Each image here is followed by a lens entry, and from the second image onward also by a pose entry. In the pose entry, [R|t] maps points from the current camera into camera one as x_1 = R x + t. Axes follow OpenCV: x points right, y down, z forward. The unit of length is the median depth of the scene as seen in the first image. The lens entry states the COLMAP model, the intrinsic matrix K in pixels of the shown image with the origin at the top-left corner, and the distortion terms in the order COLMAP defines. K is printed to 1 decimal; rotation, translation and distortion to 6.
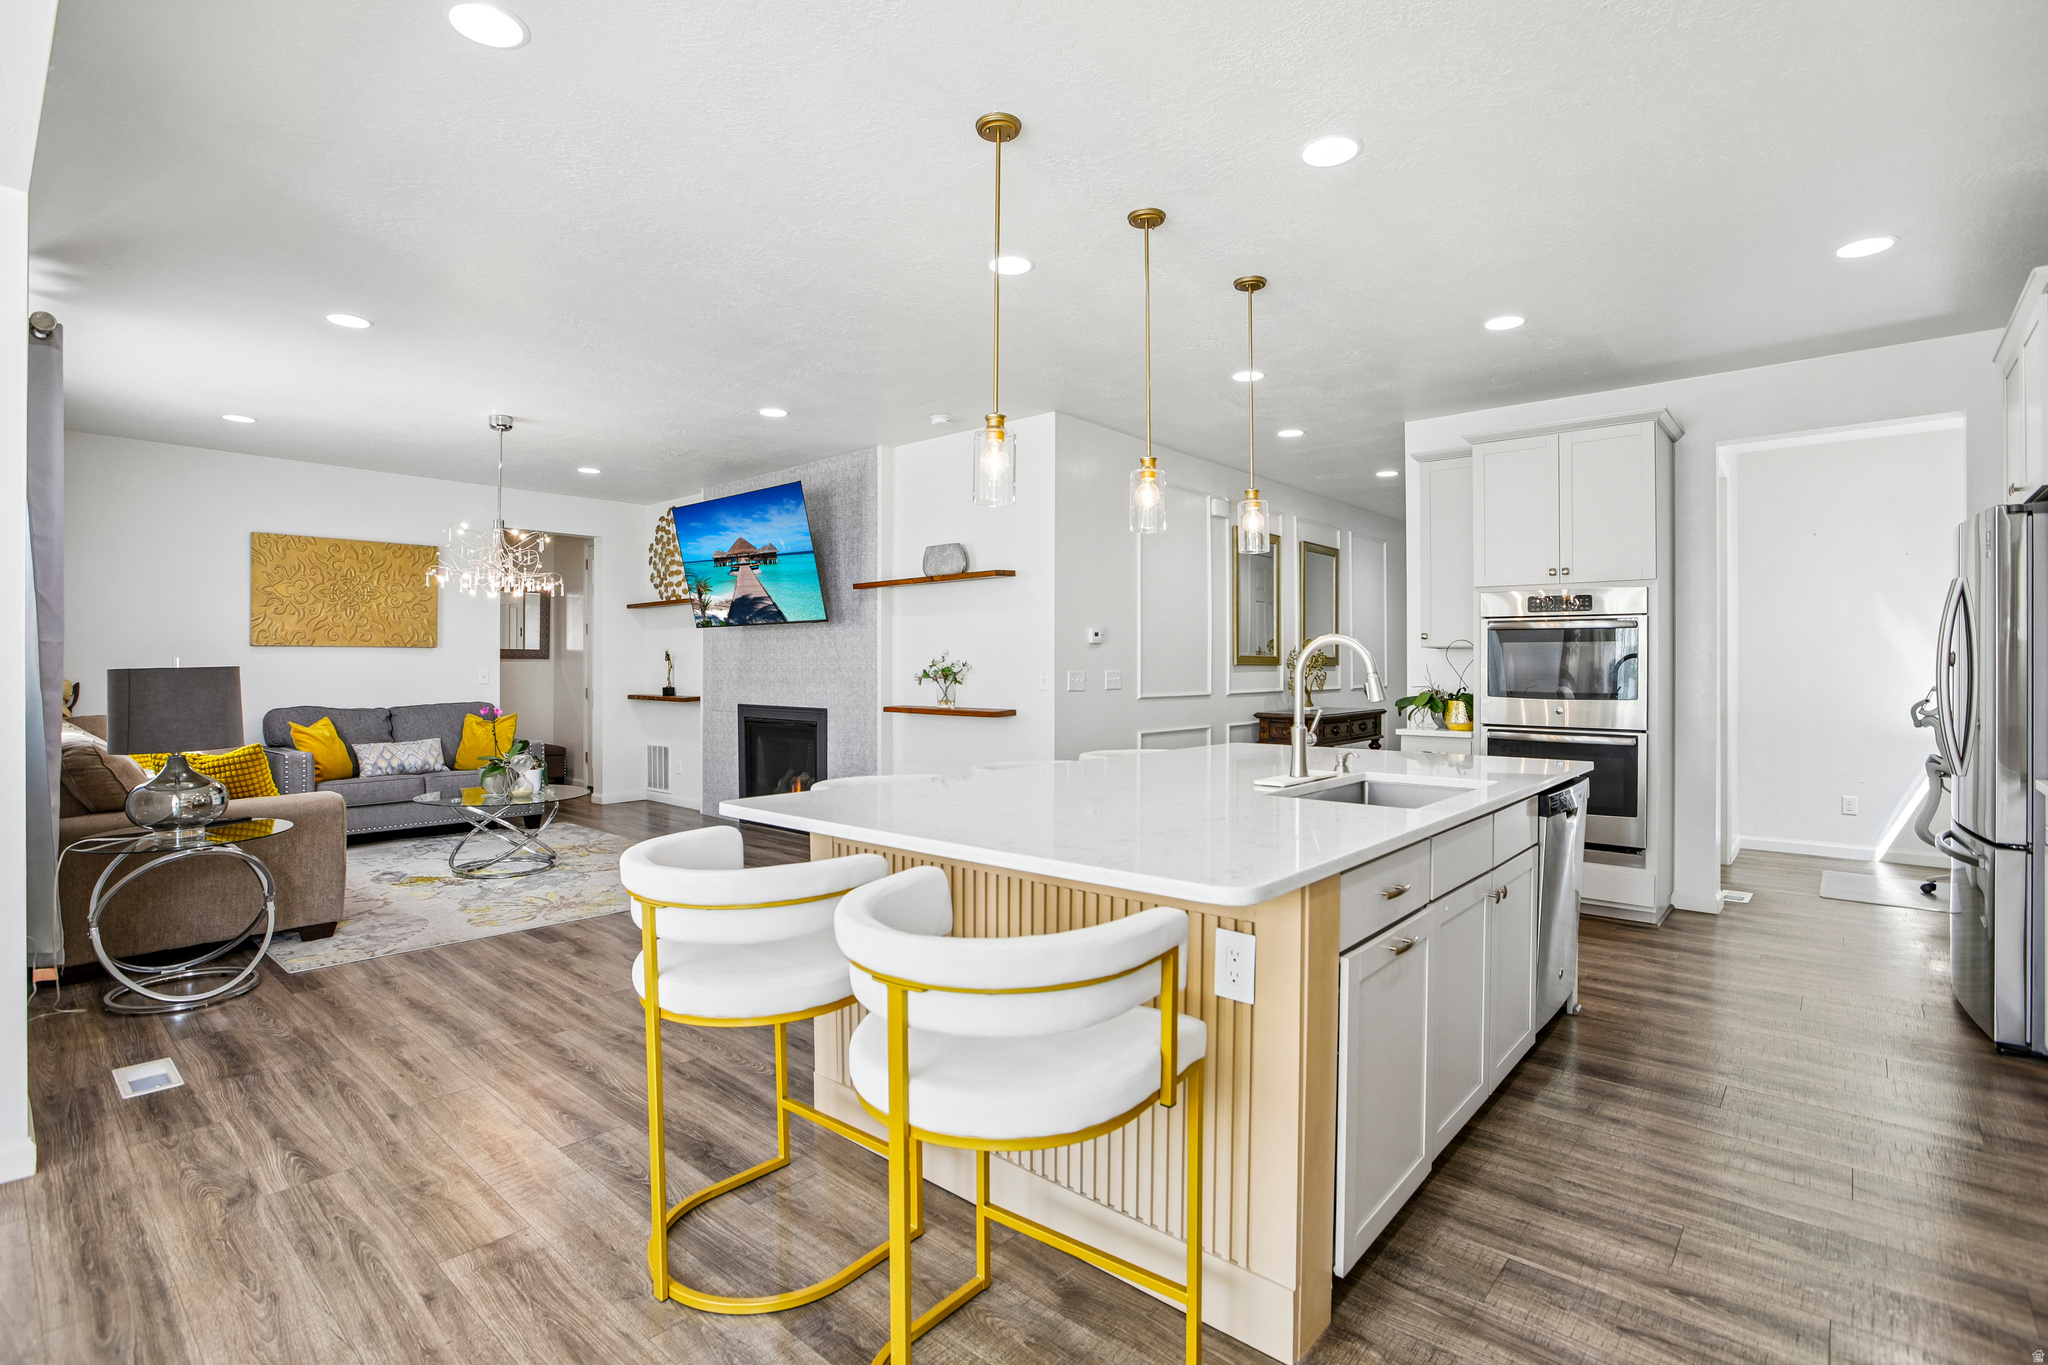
lens RADIAL K [[973.8, 0, 1006.0], [0, 973.8, 664.6], [0, 0, 1]] dist [-0.024380, 0.001172]
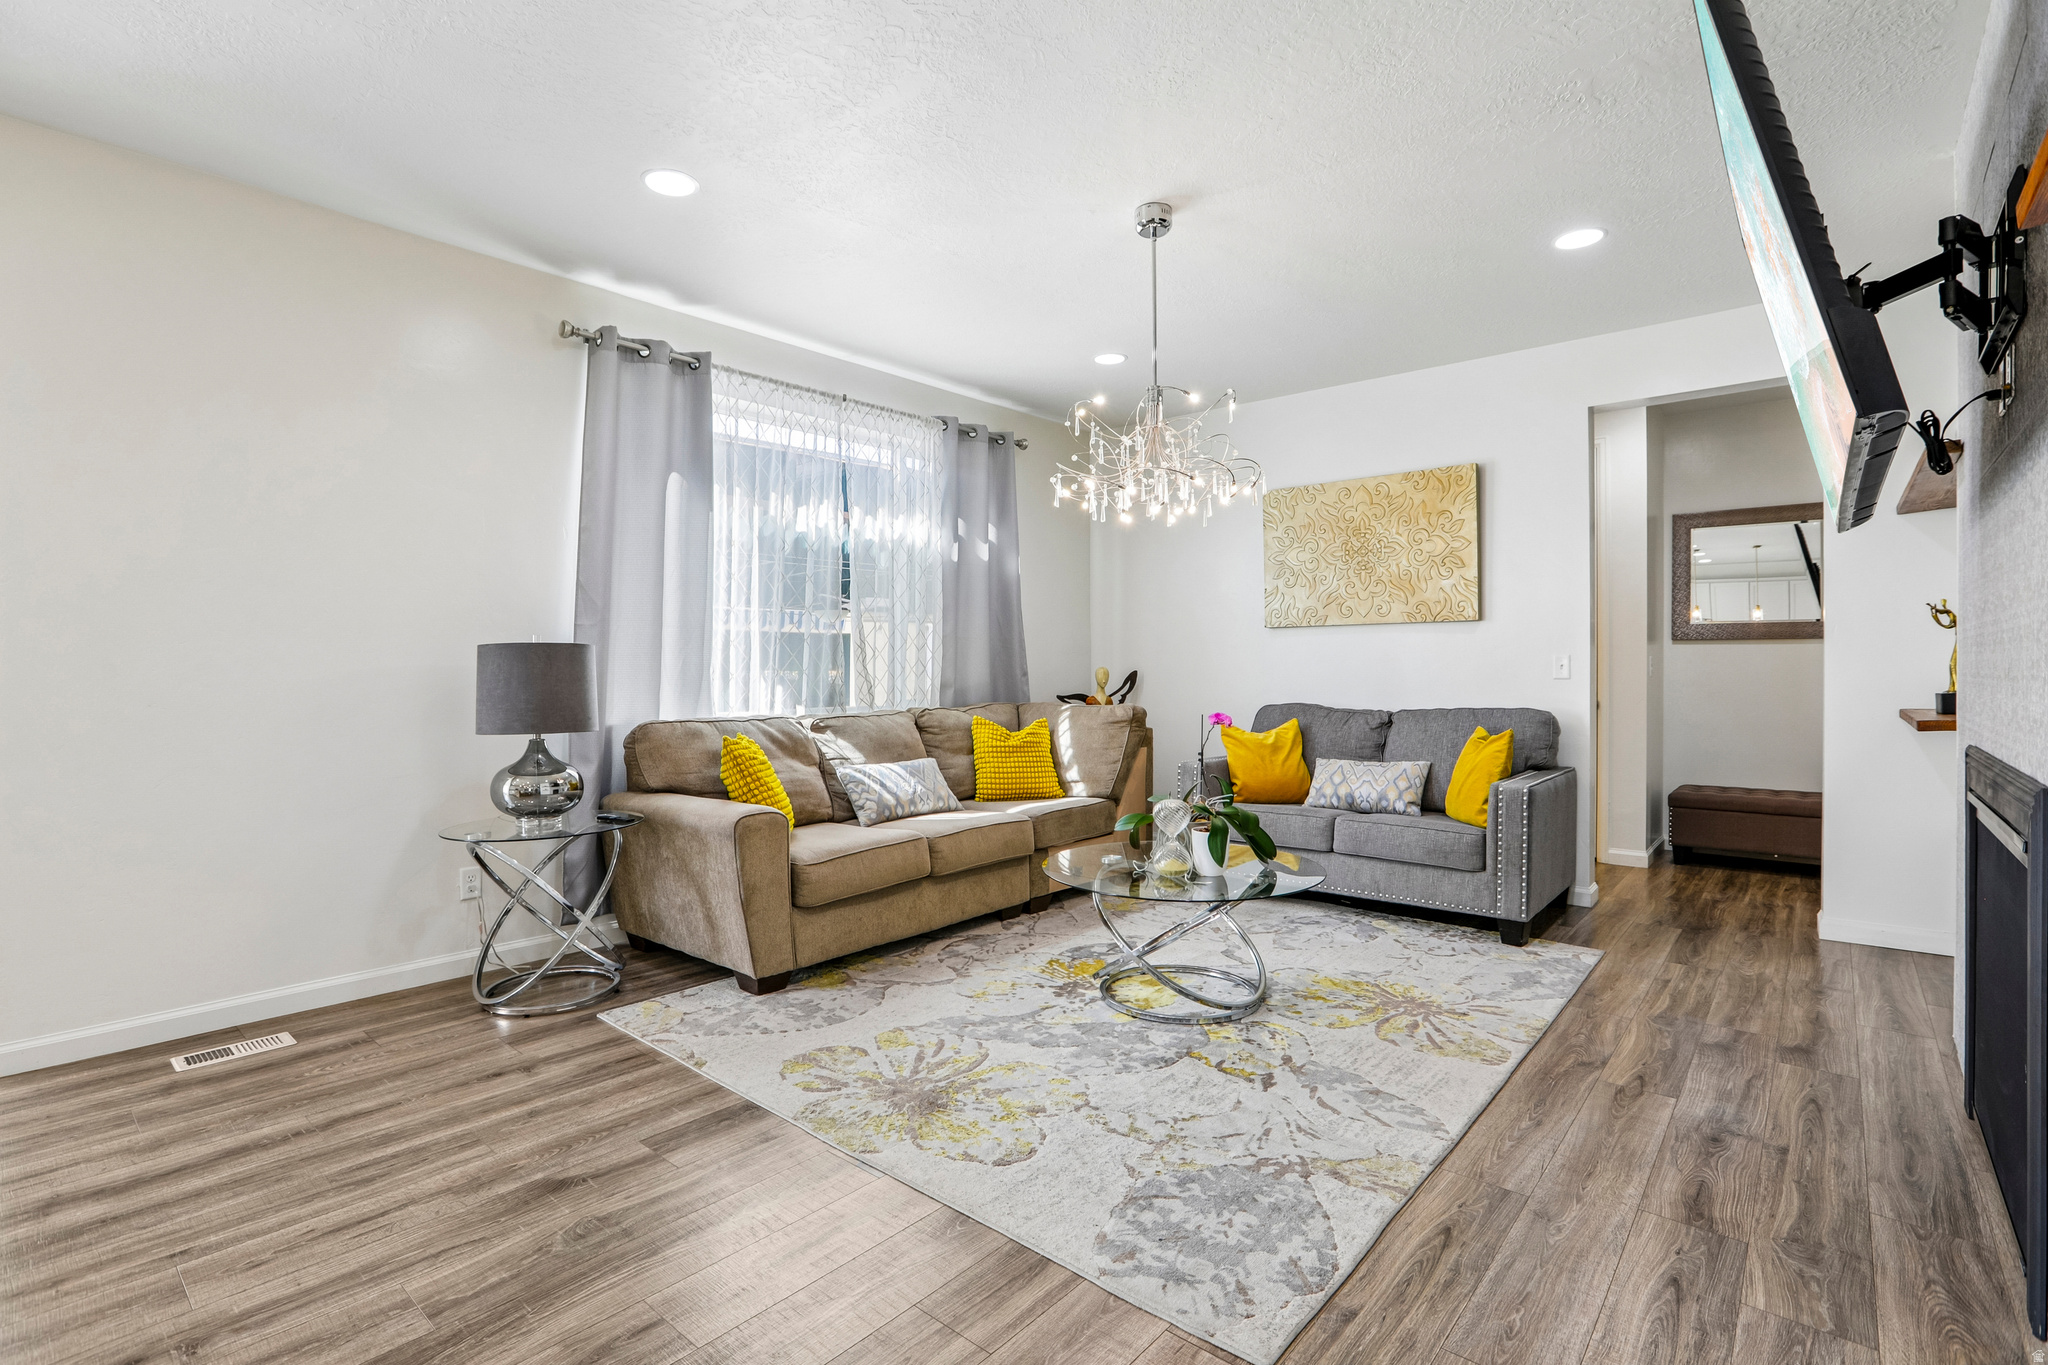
lens RADIAL K [[960.5, 0, 1015.4], [0, 960.5, 676.1], [0, 0, 1]] dist [-0.079361, 0.035947]
pose [[0.018689, 0.007215, -0.999799, 0.034505], [0.003399, 0.999968, 0.007279, 0.015405], [0.999820, -0.003534, 0.018664, 0.776317]]
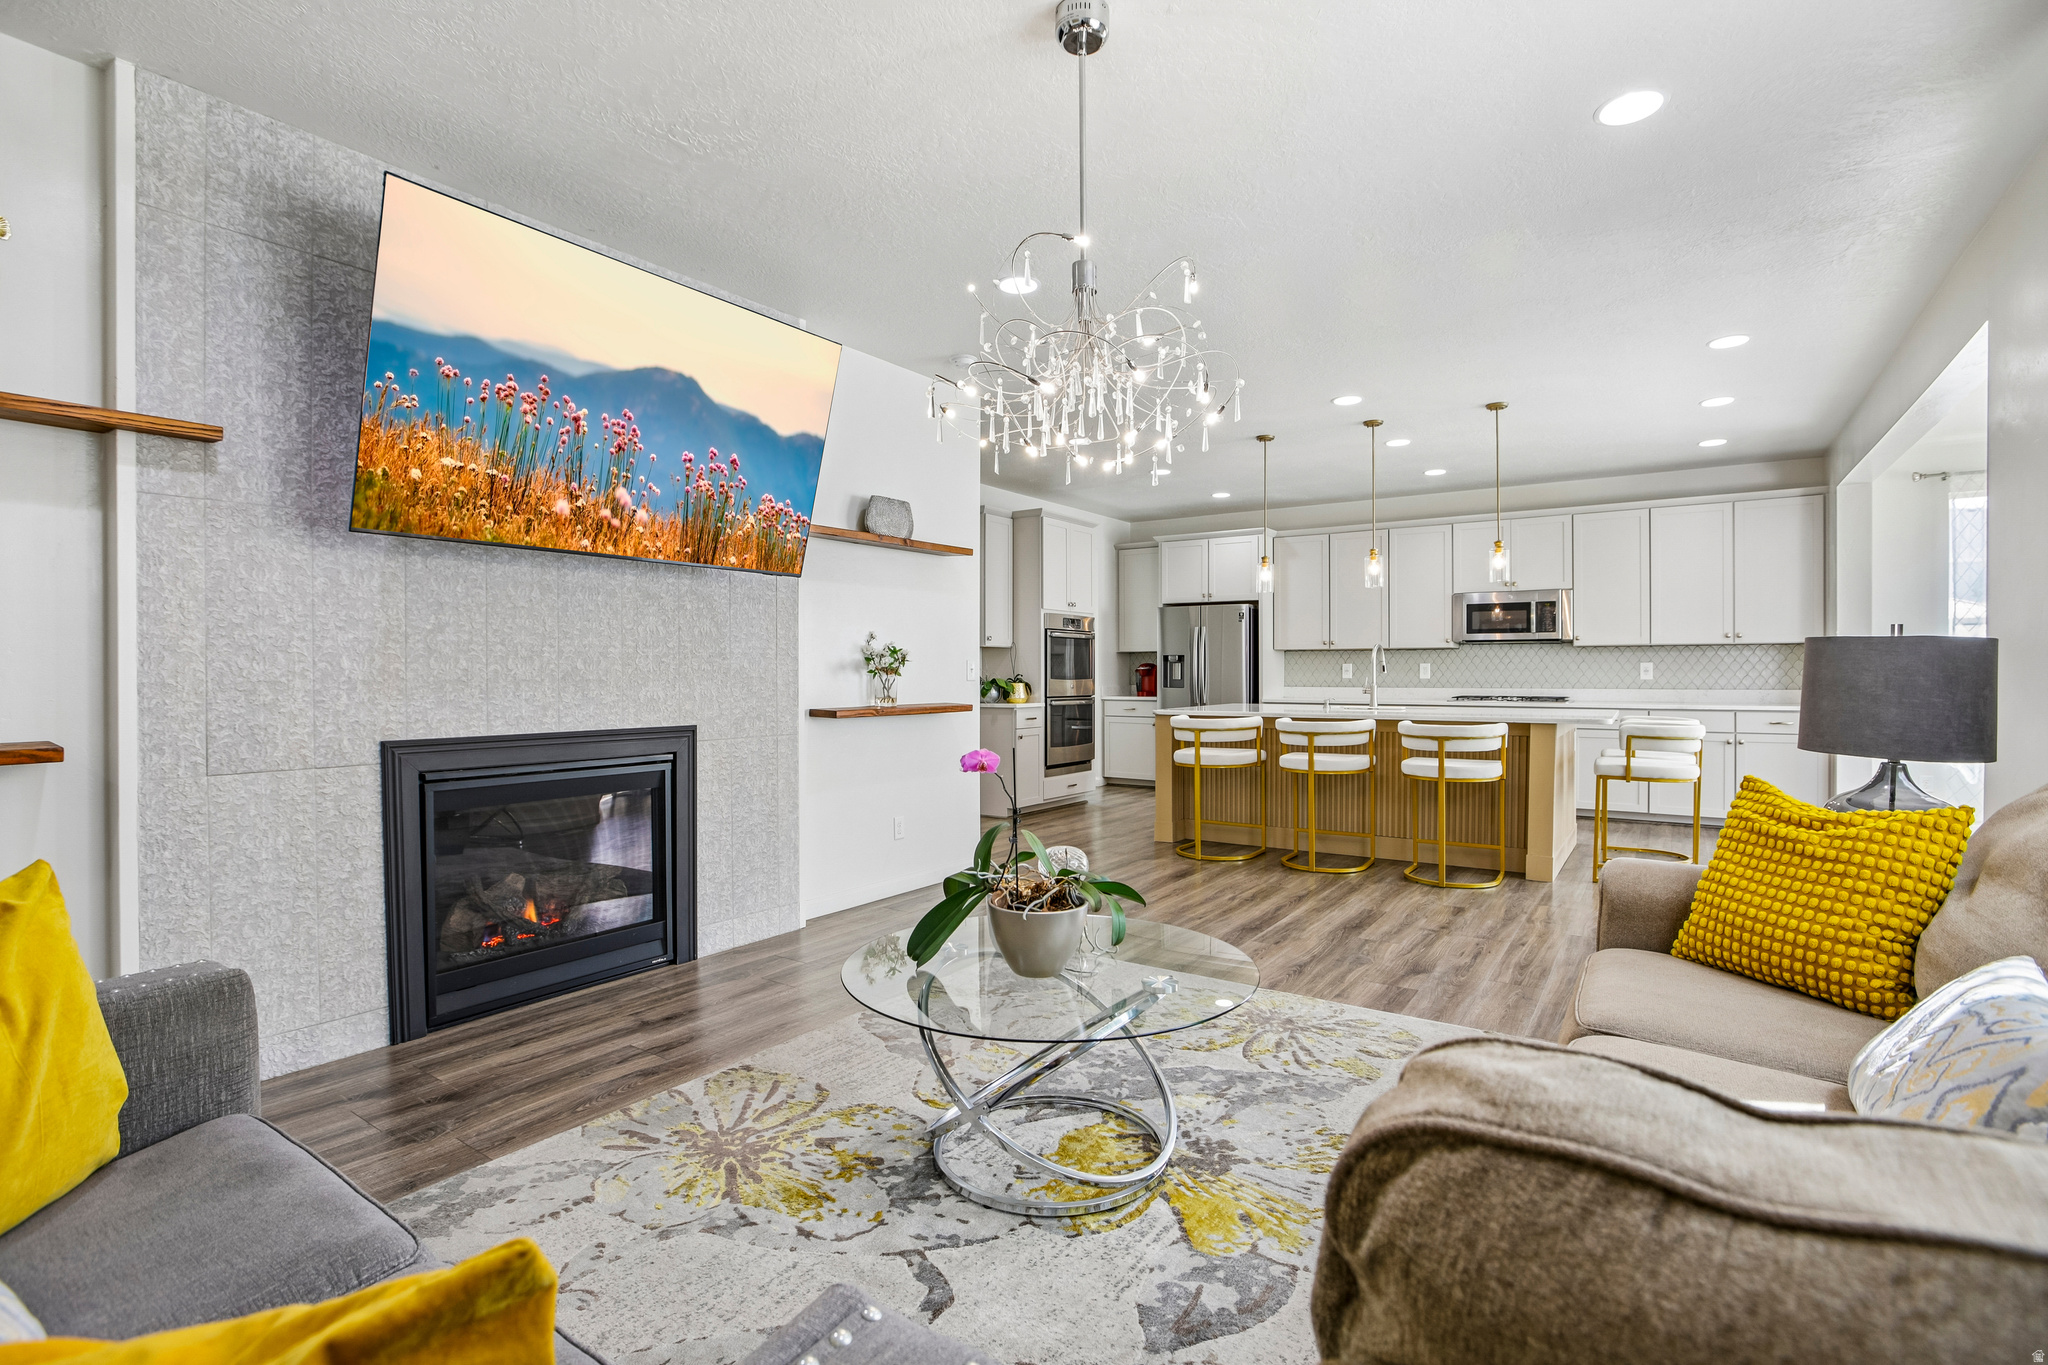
lens RADIAL K [[960.9, 0, 1019.4], [0, 960.9, 678.6], [0, 0, 1]] dist [-0.062924, 0.032257]
pose [[-0.129815, -0.008711, 0.991500, -0.781414], [-0.001232, 0.999962, 0.008624, 0.013904], [-0.991537, -0.000102, -0.129821, 0.923983]]
